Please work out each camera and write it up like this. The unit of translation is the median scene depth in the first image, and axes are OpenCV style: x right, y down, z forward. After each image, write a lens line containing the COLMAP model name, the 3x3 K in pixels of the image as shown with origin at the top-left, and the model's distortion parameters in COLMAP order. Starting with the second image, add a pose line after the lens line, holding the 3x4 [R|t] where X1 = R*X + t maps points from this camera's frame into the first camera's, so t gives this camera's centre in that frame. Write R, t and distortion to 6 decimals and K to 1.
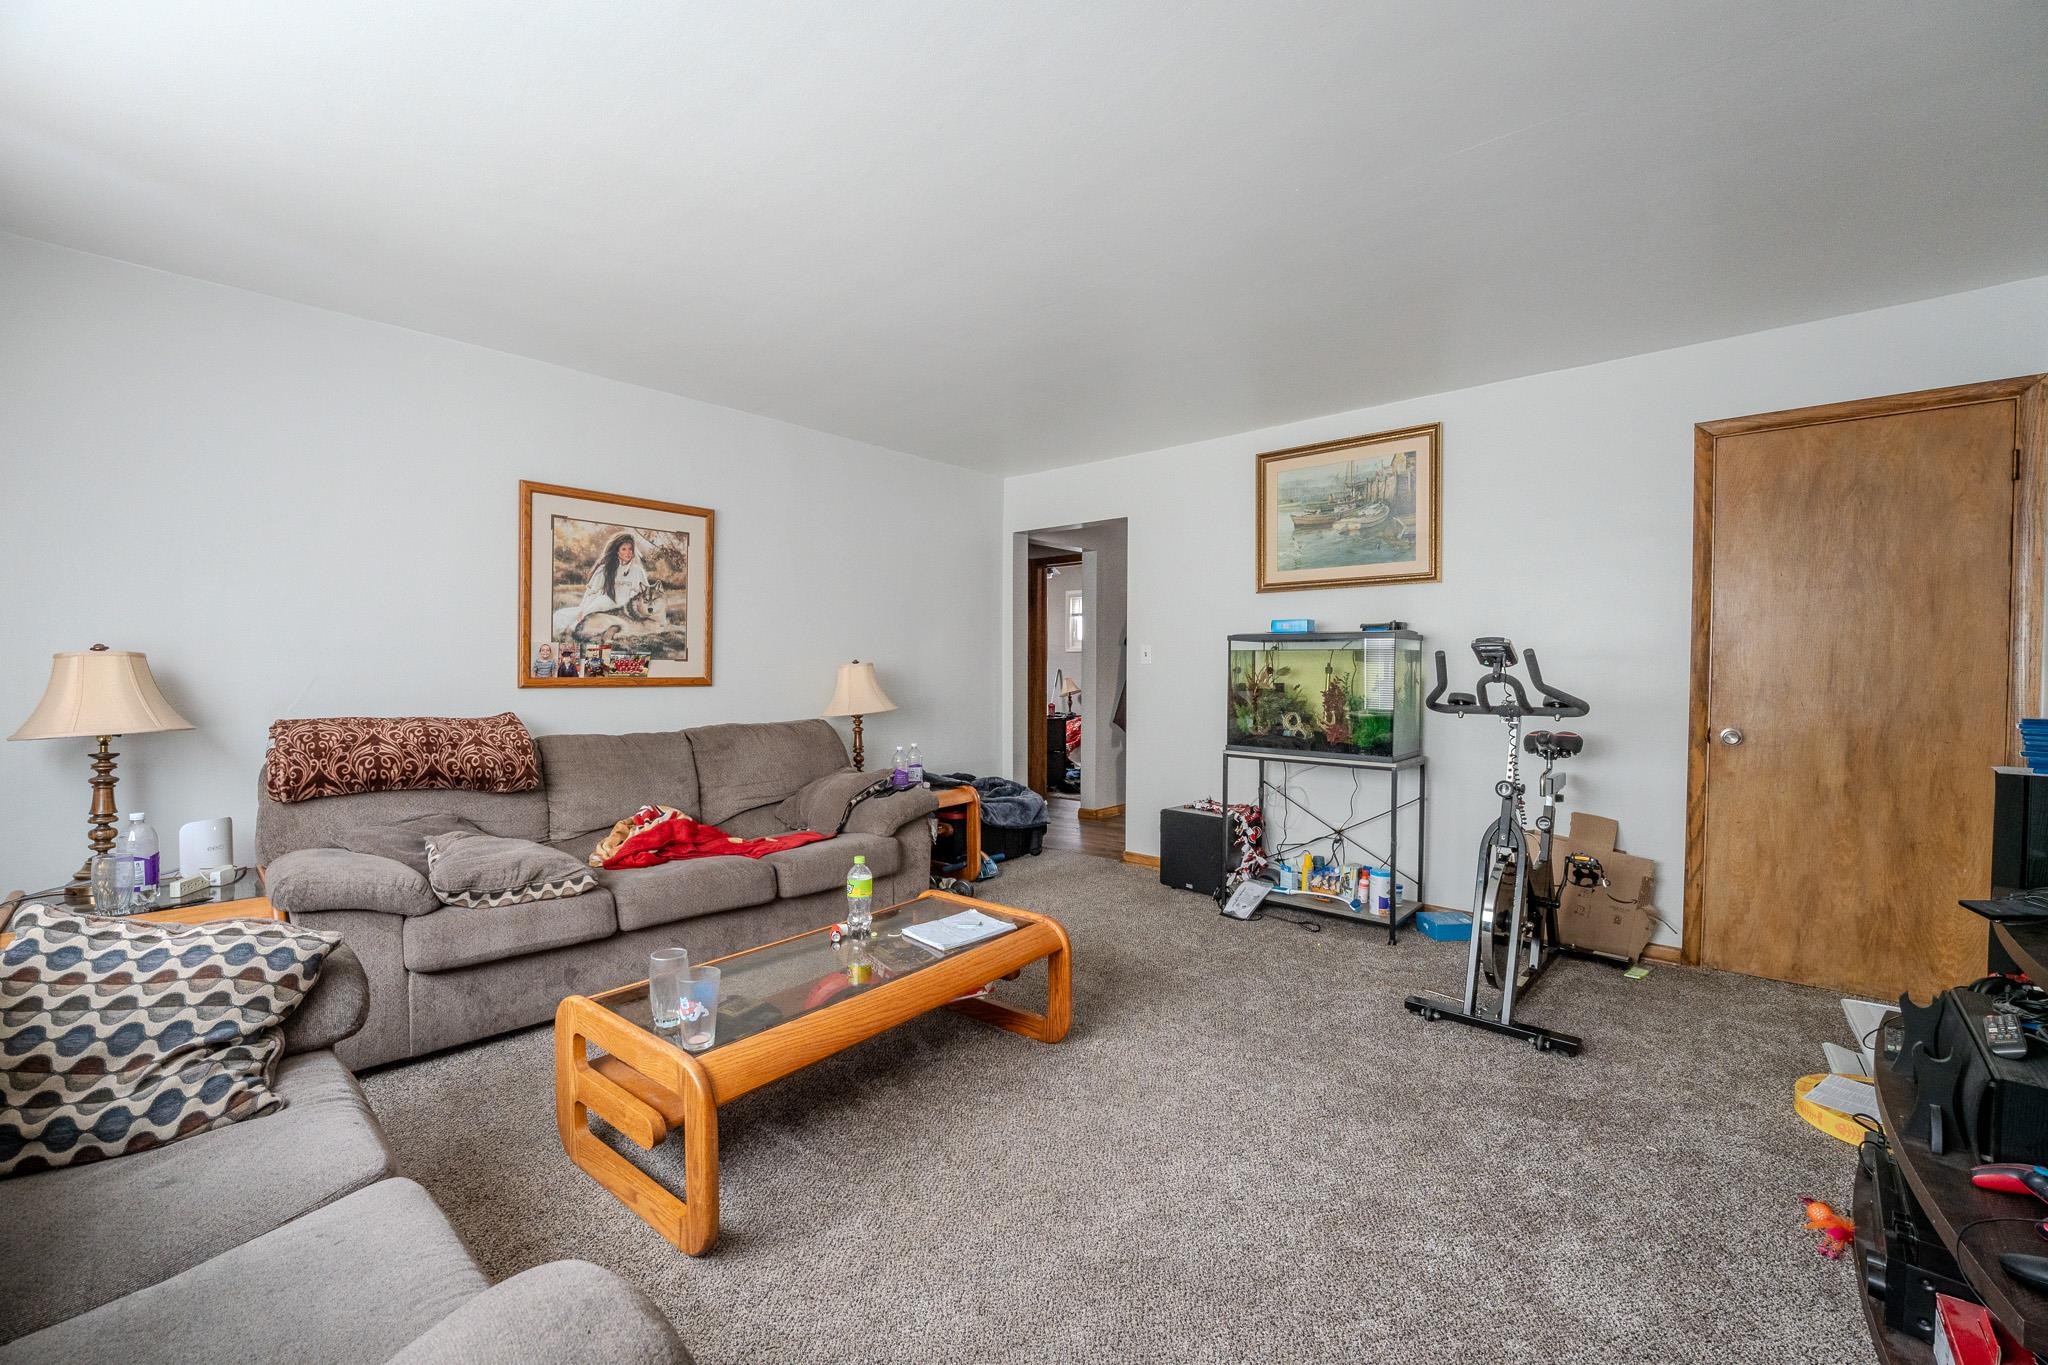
lens RADIAL K [[848.4, 0, 1024.0], [0, 848.4, 682.5], [0, 0, 1]] dist [0.000713, 0.000043]
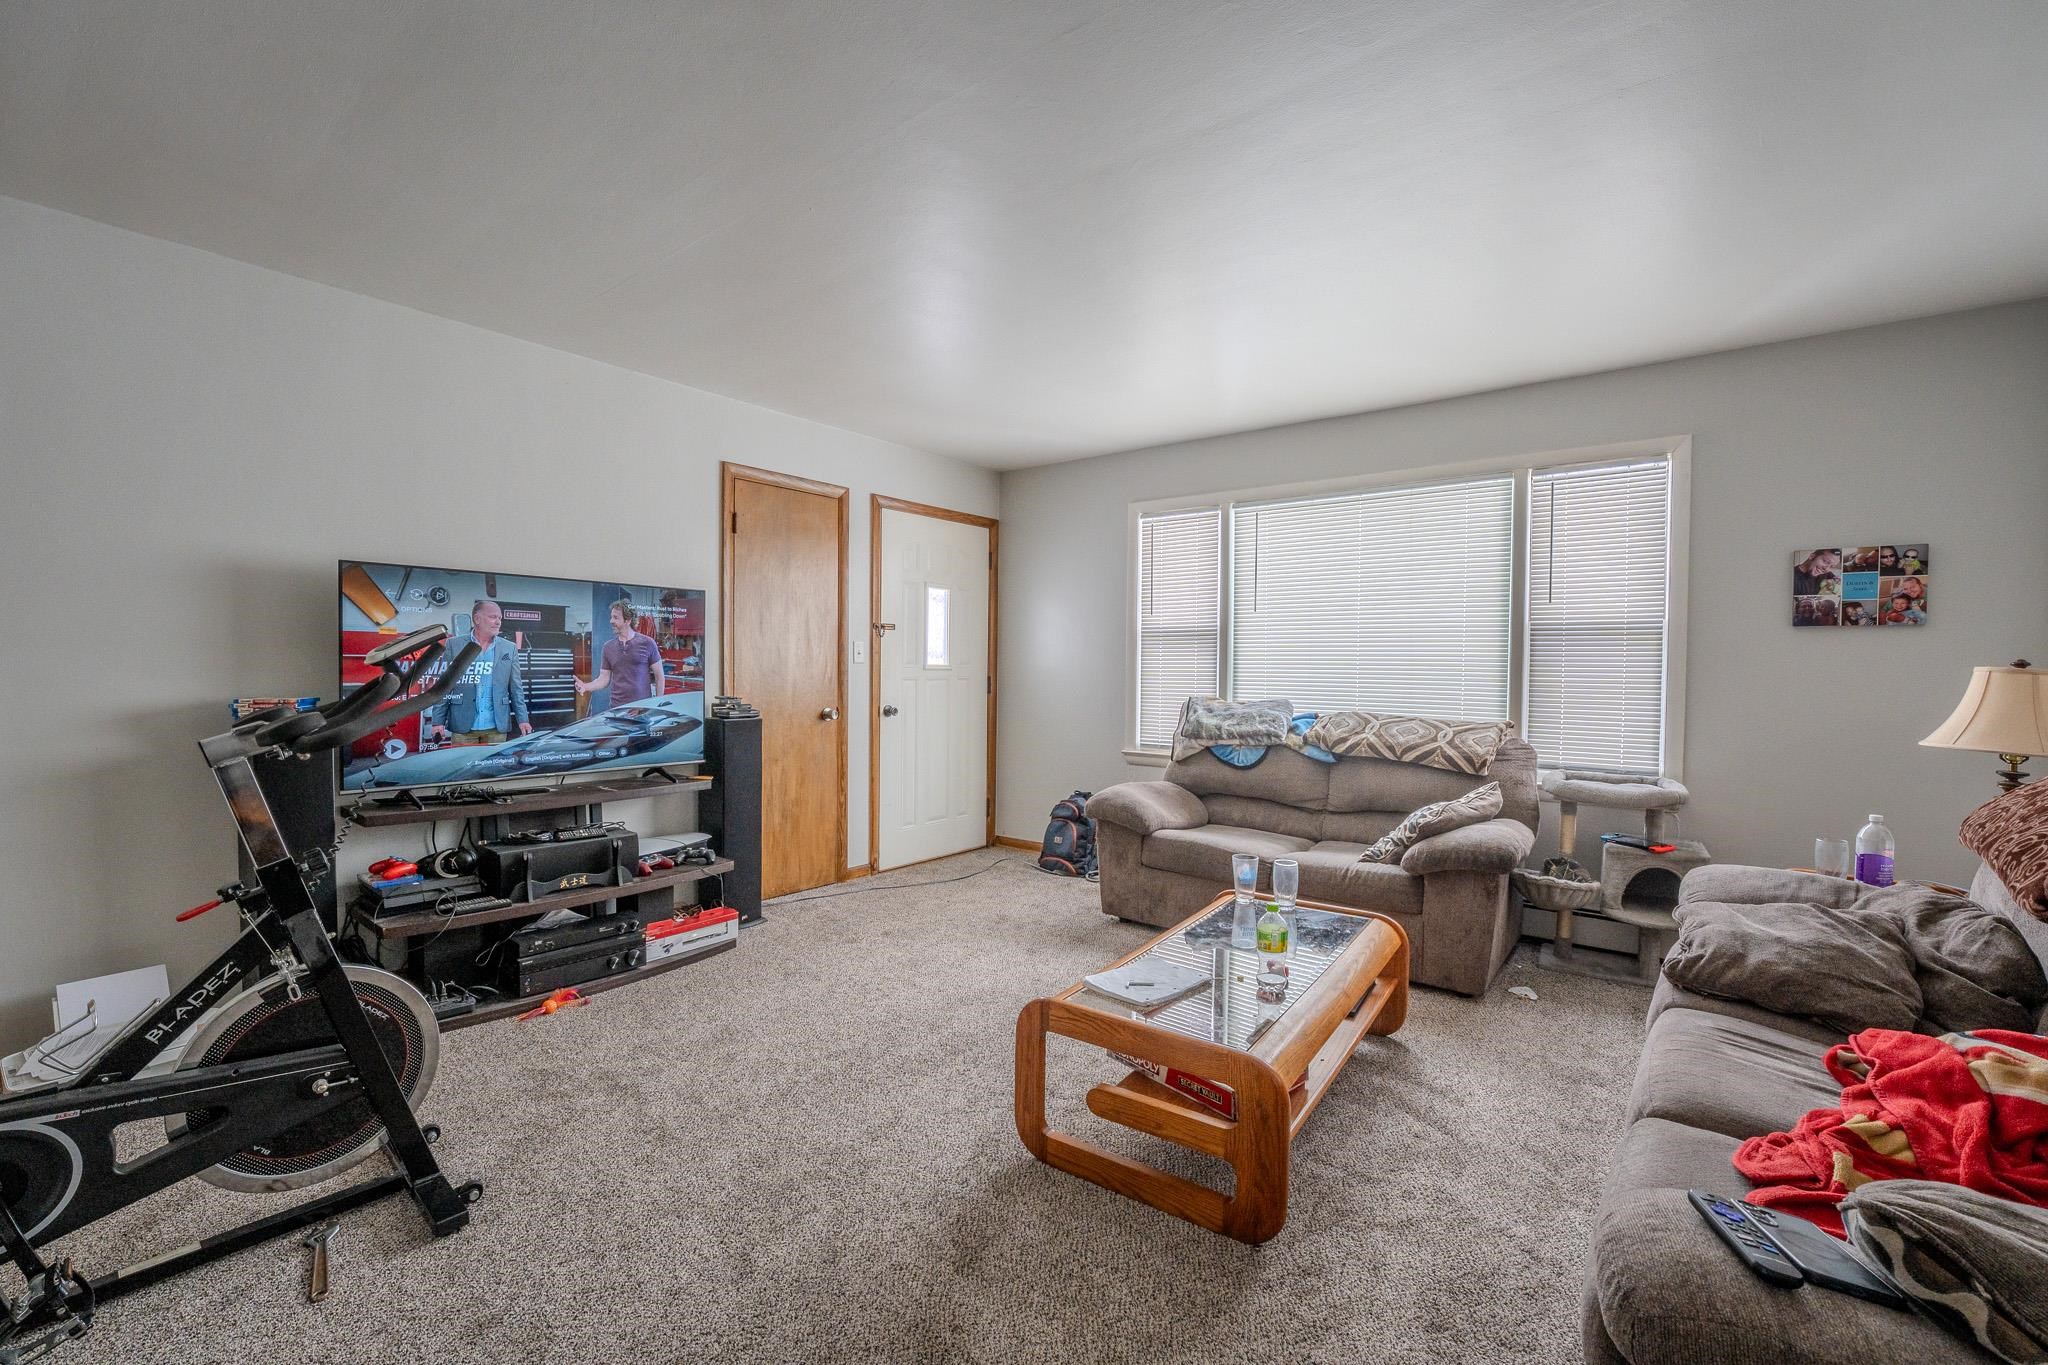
lens RADIAL K [[918.2, 0, 1024.0], [0, 918.2, 682.5], [0, 0, 1]] dist [-0.000059, -0.000028]
pose [[-0.999221, -0.017111, -0.035574, 0.049263], [-0.018674, 0.998854, 0.044074, -0.028983], [0.034779, 0.044704, -0.998395, 1.347848]]
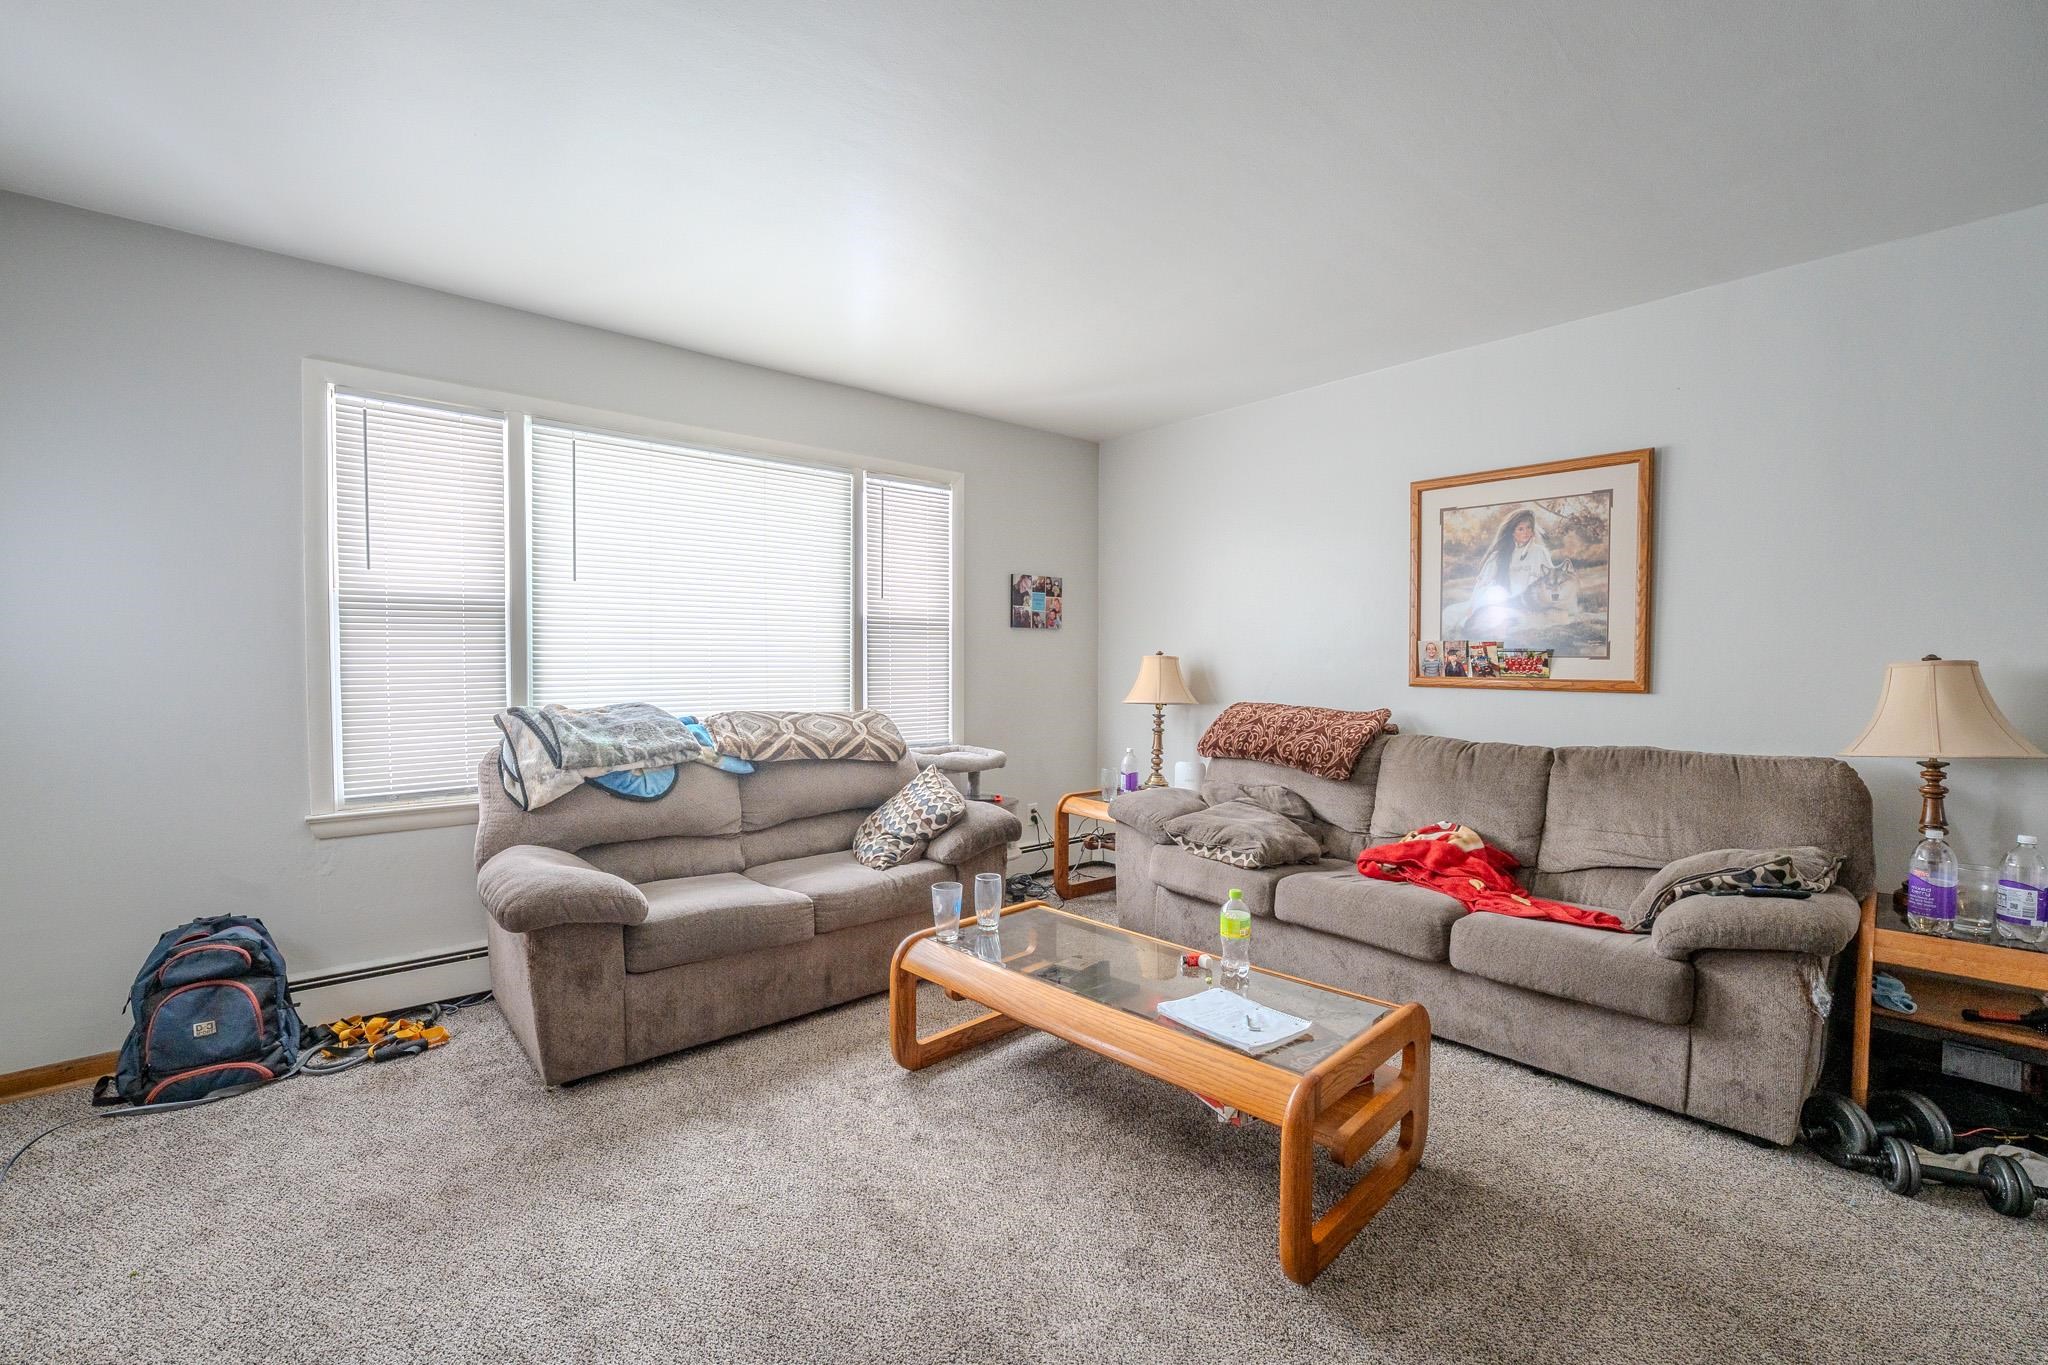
lens RADIAL K [[896.4, 0, 1024.0], [0, 896.4, 682.5], [0, 0, 1]] dist [-0.002038, -0.000203]
pose [[-0.115842, 0.017178, -0.993119, 0.503740], [-0.026650, 0.999437, 0.020395, -0.007295], [0.992910, 0.028829, -0.115318, 0.629169]]
